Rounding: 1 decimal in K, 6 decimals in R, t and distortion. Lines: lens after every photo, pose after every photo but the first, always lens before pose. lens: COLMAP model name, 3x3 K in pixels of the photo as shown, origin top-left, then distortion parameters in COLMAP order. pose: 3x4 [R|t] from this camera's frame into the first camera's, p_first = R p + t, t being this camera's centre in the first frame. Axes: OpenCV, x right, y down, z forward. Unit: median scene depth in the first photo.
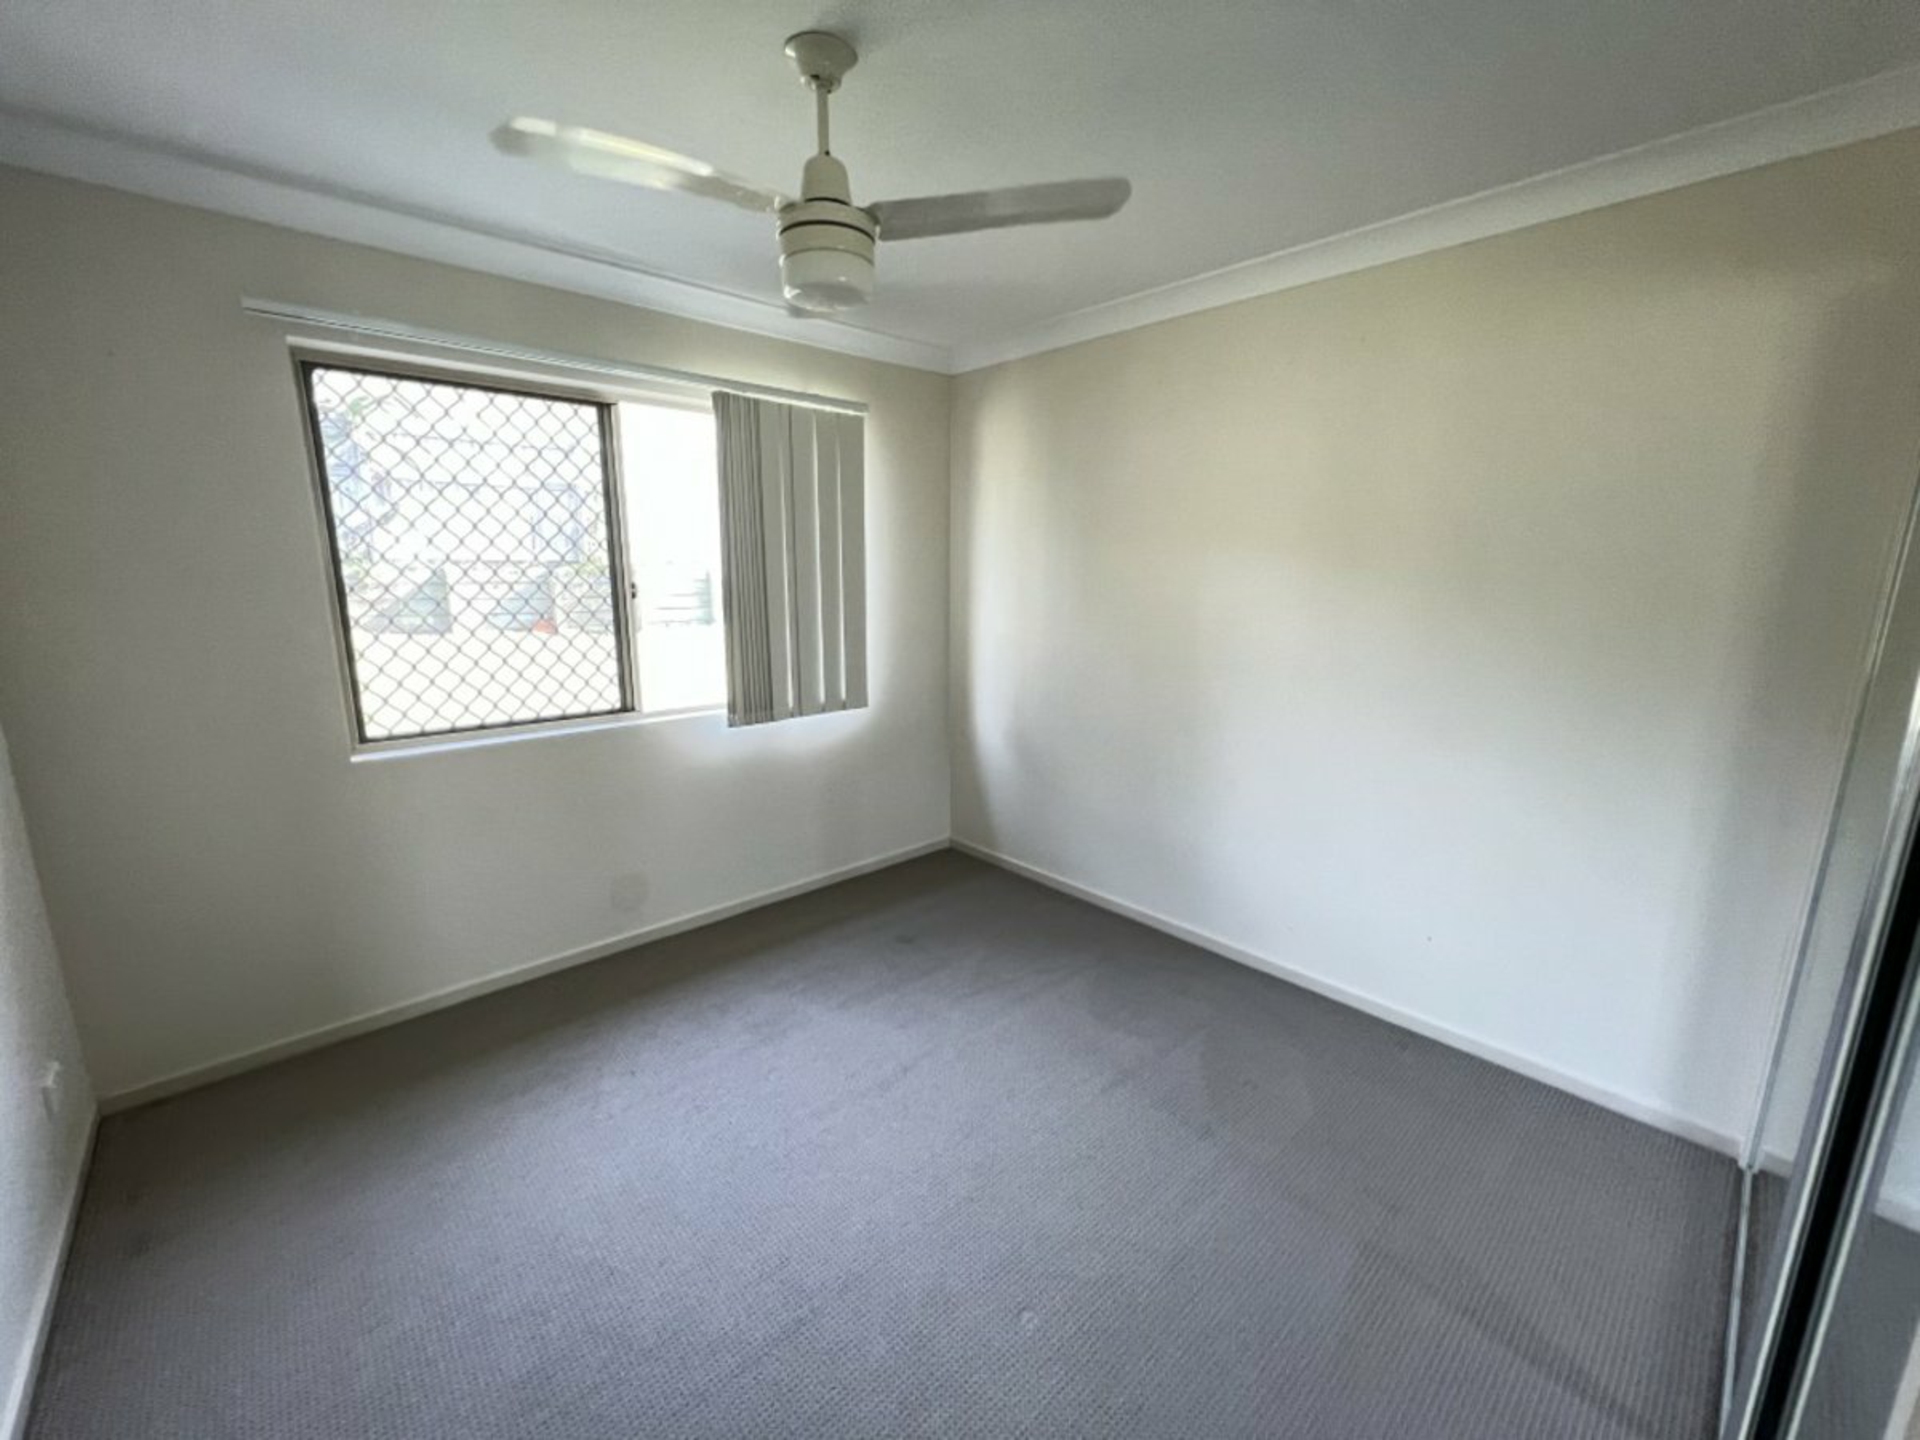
lens RADIAL K [[764.5, 0, 960.0], [0, 764.5, 720.0], [0, 0, 1]] dist [-0.000286, -0.000169]
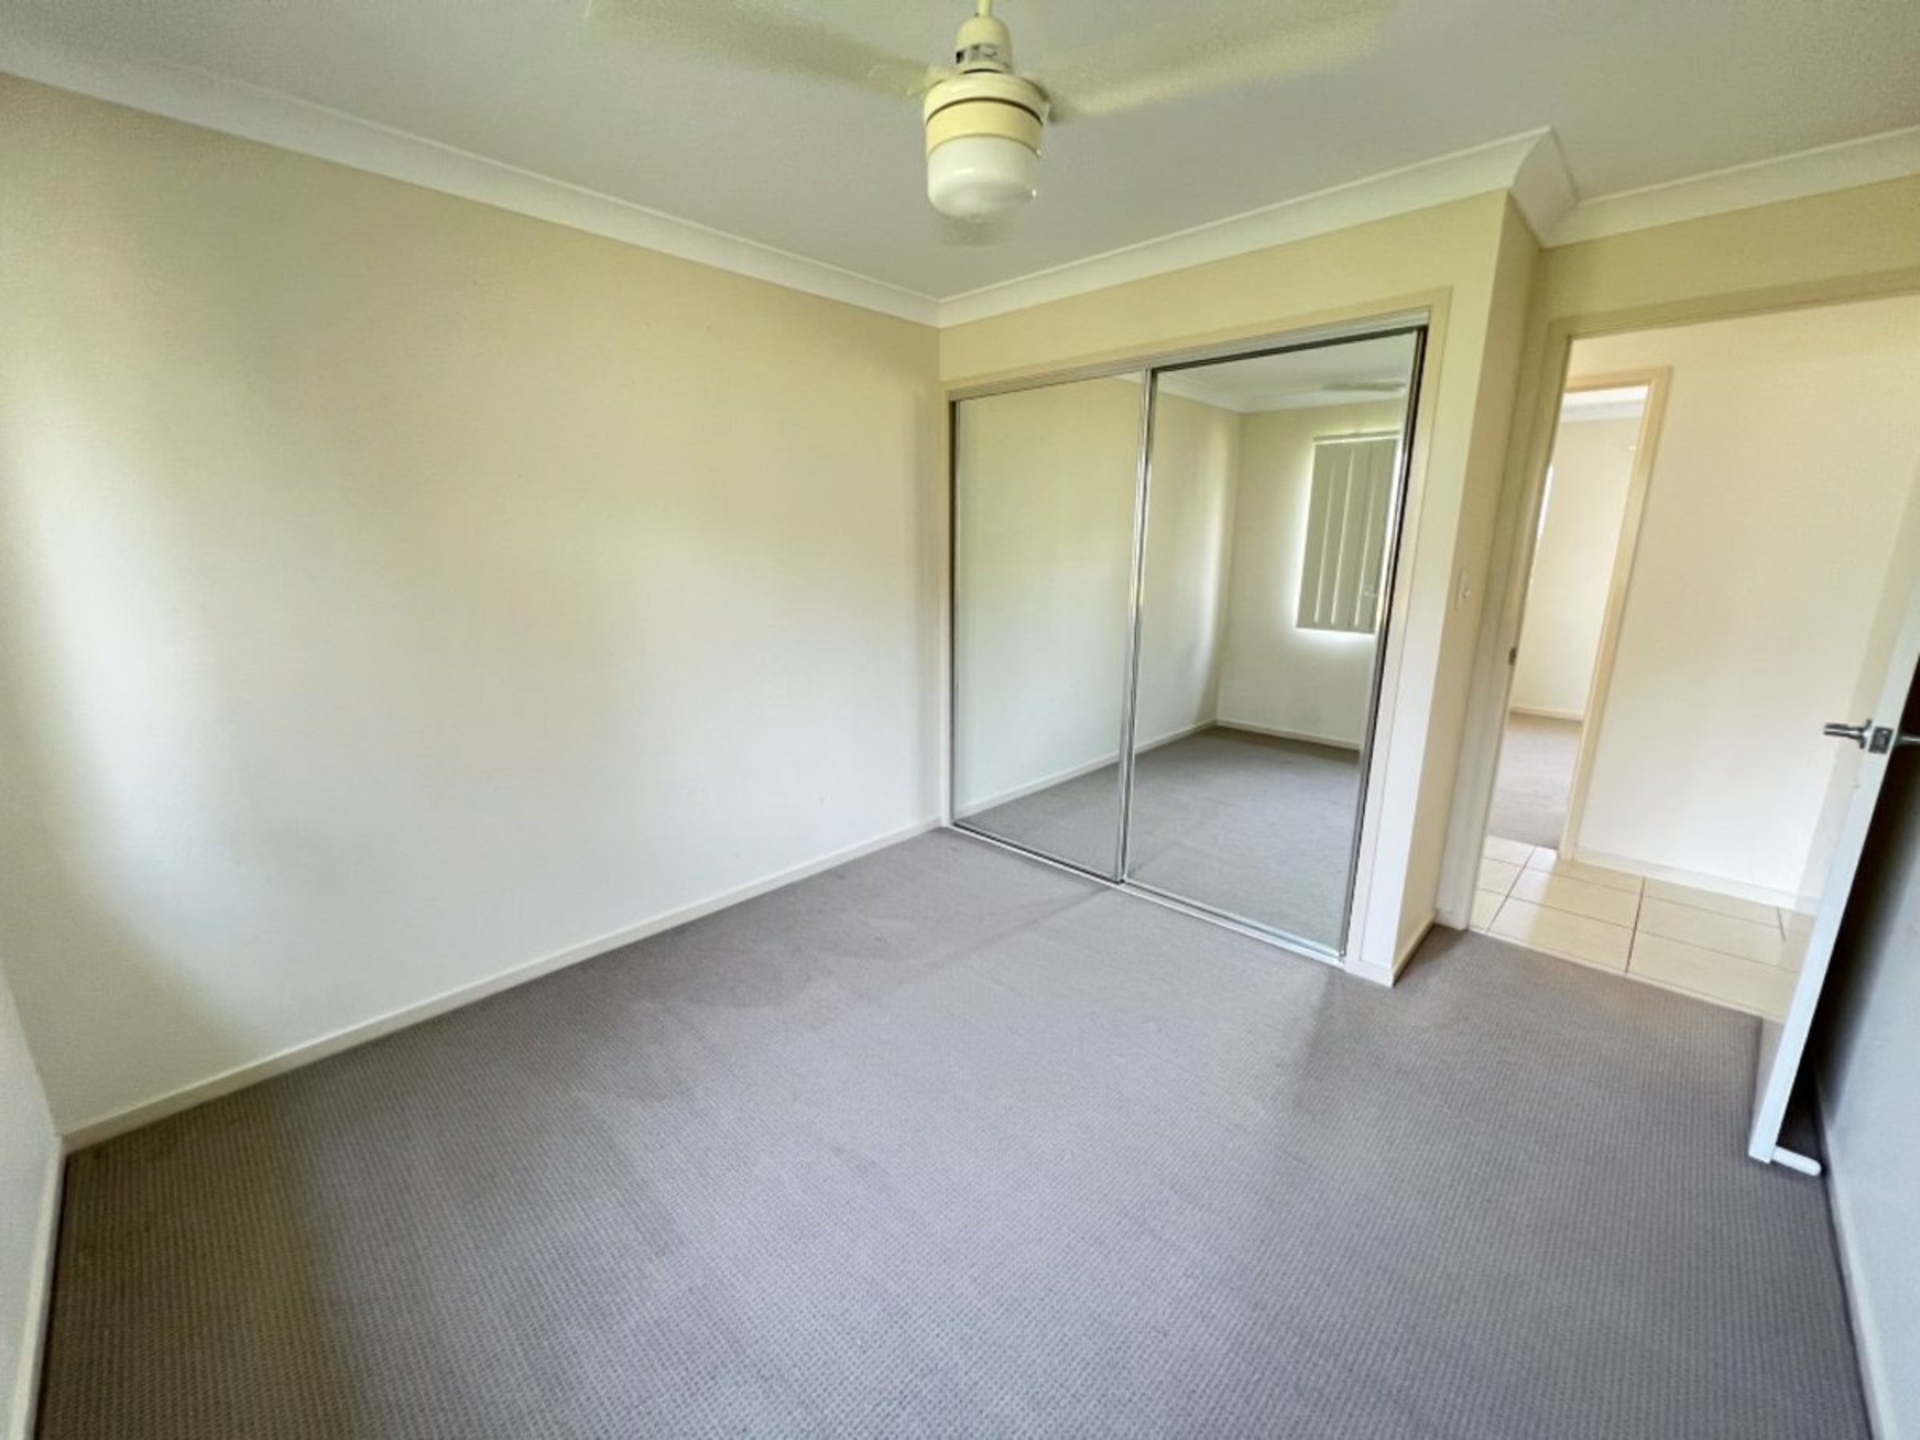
lens RADIAL K [[764.5, 0, 960.0], [0, 764.5, 720.0], [0, 0, 1]] dist [-0.000286, -0.000169]
pose [[-0.060612, -0.238784, 0.969179, -0.773694], [0.190426, 0.950365, 0.246058, -0.161381], [-0.979829, 0.199471, -0.012133, 0.800292]]
